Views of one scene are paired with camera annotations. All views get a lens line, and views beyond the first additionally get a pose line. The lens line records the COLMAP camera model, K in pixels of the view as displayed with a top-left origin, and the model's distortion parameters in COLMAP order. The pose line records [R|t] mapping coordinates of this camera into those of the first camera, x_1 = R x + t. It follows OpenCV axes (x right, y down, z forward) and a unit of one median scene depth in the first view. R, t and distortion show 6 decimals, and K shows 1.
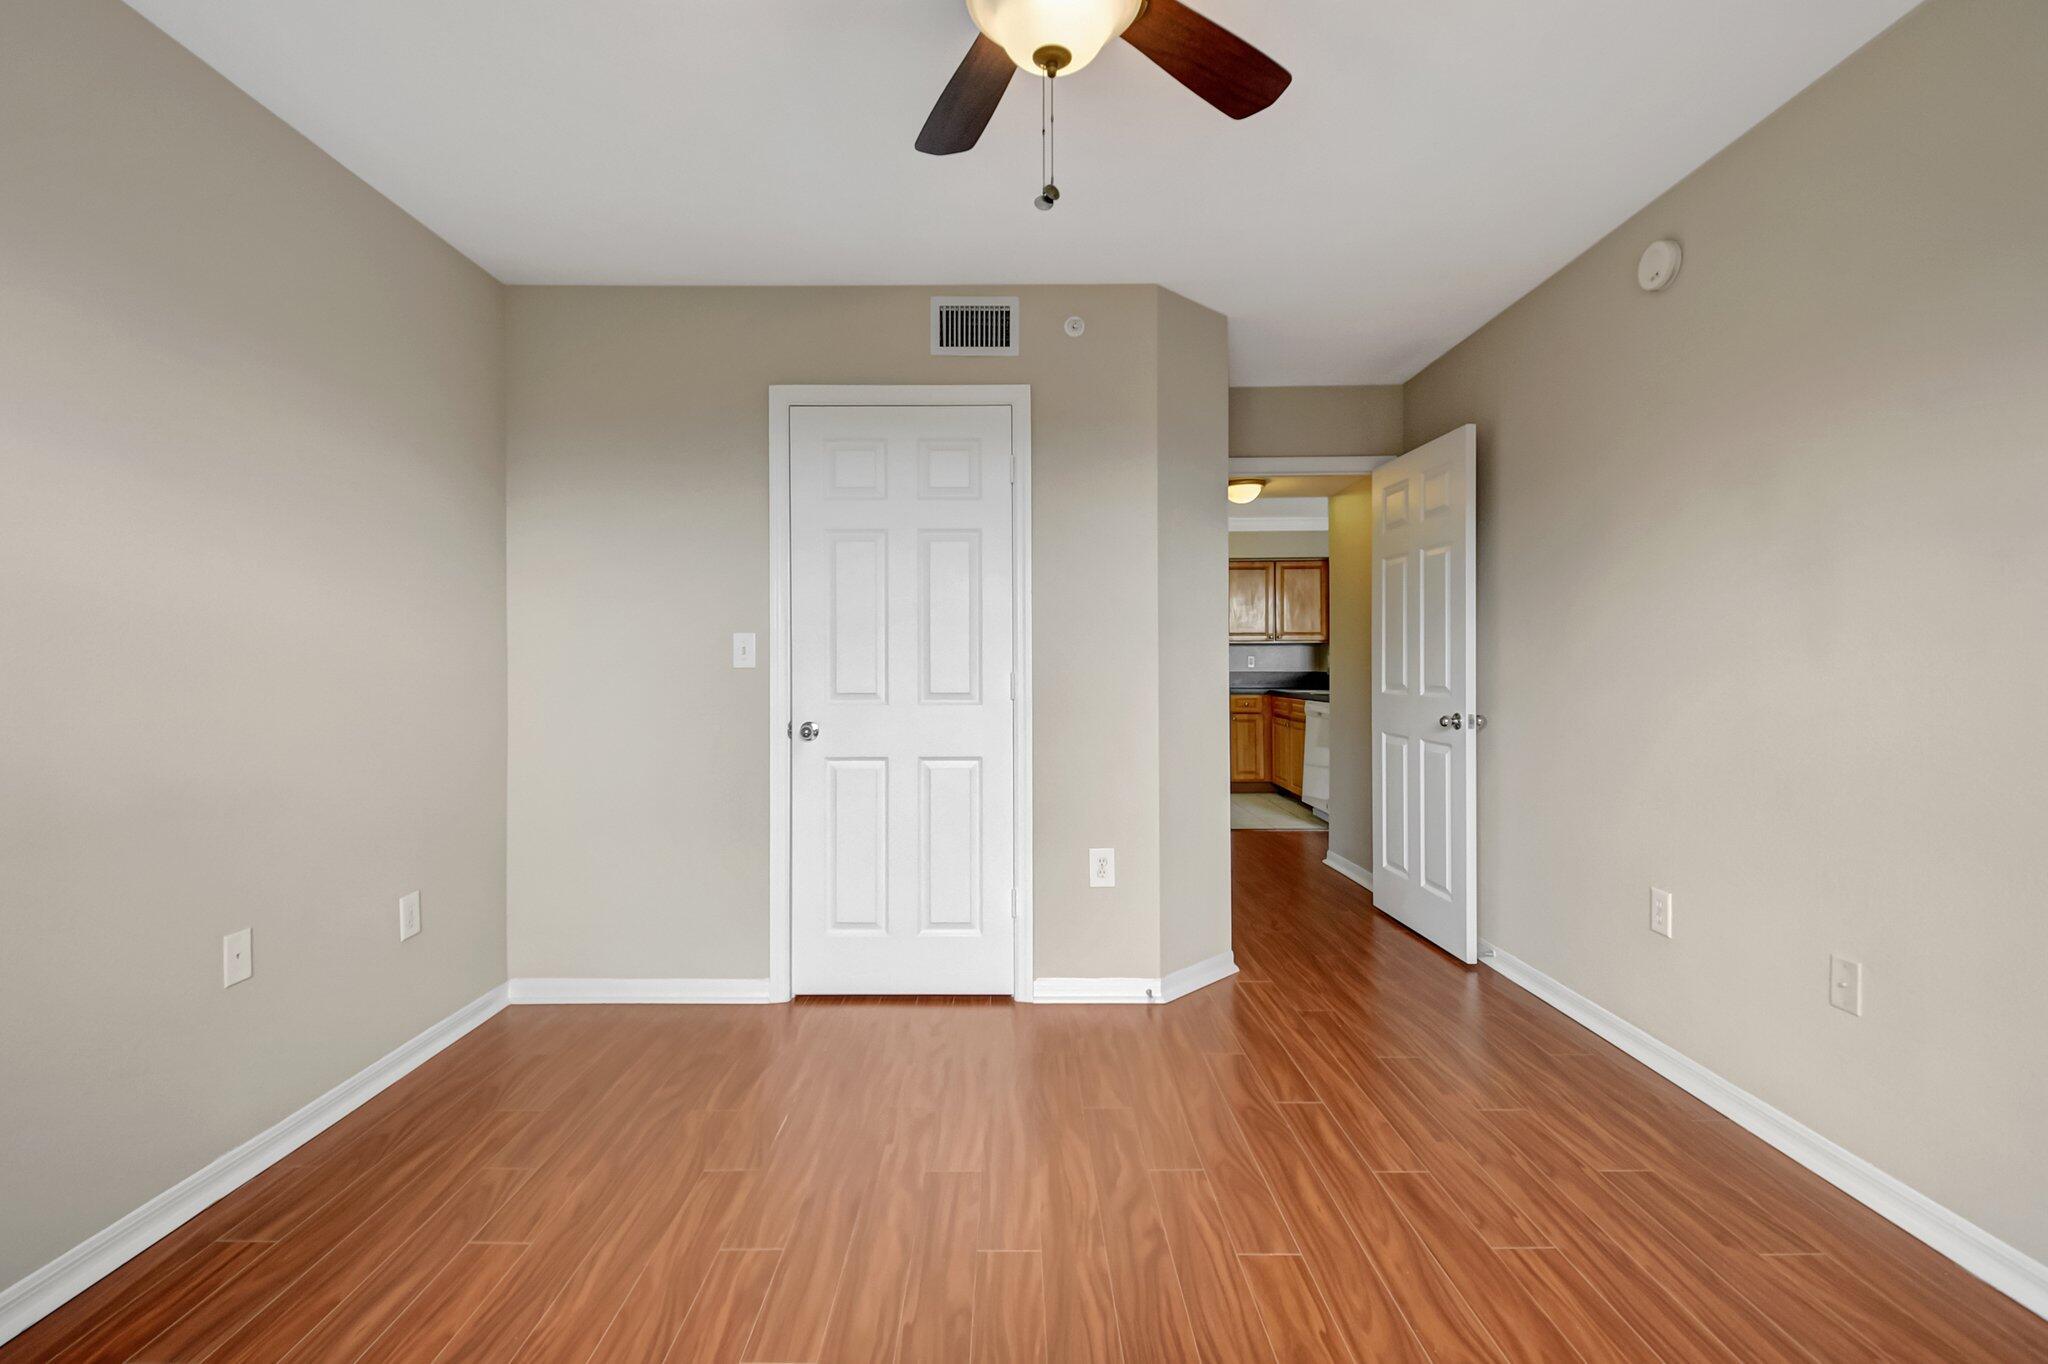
lens RADIAL K [[929.0, 0, 1024.0], [0, 929.0, 682.0], [0, 0, 1]] dist [0.036192, -0.000031]
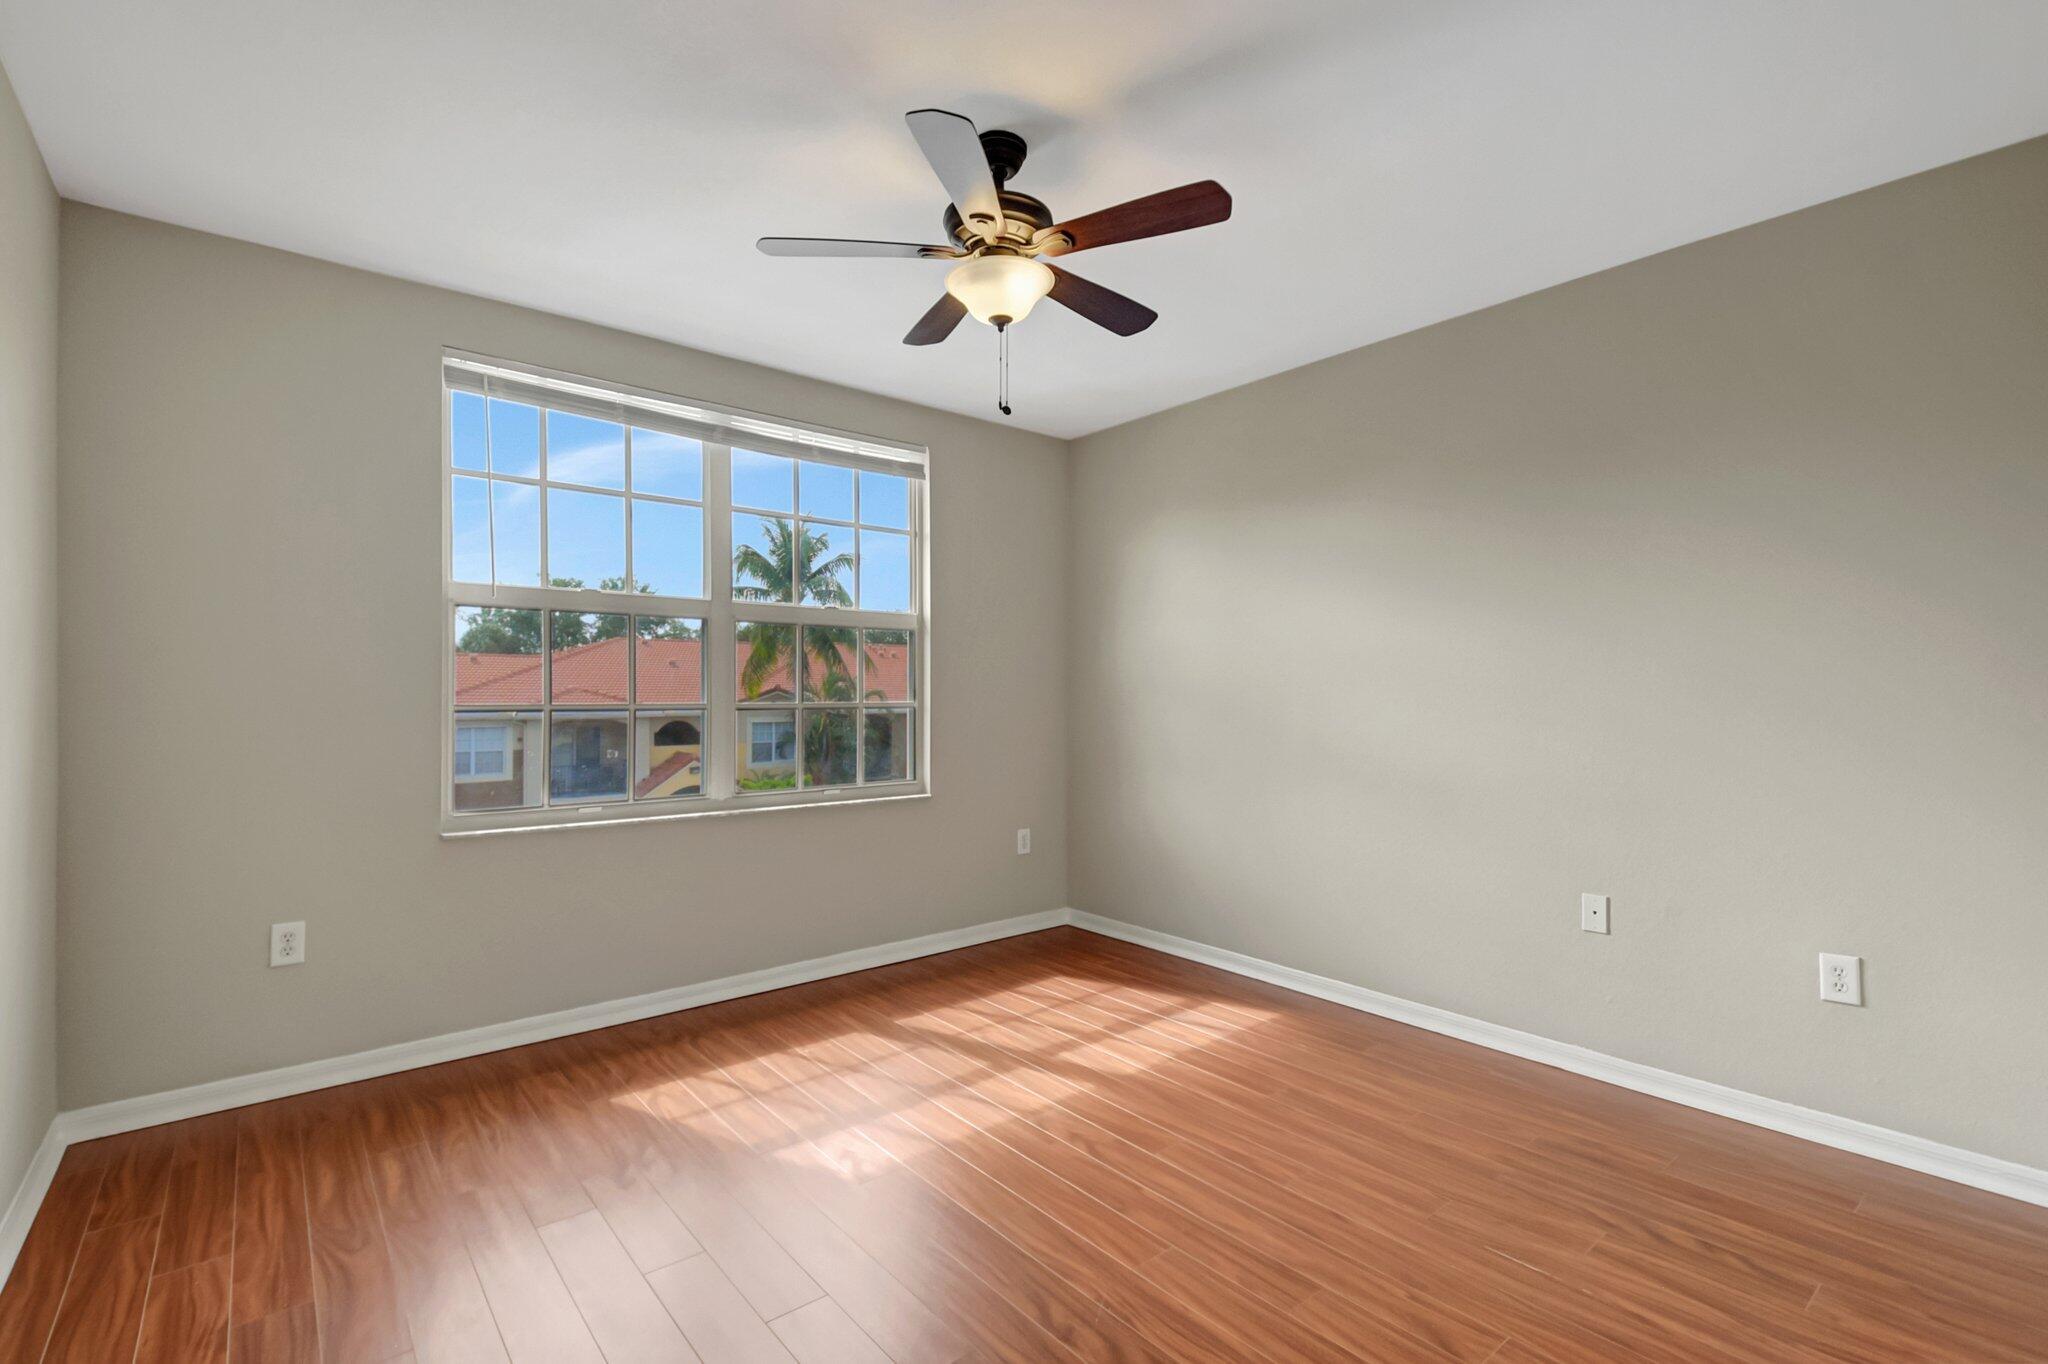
lens RADIAL K [[909.1, 0, 1012.9], [0, 909.1, 696.2], [0, 0, 1]] dist [0.033873, -0.000143]
pose [[-0.782045, 0.002839, -0.623215, 0.654930], [-0.004244, 0.999942, 0.009881, -0.036147], [0.623207, 0.010372, -0.781988, 1.482979]]
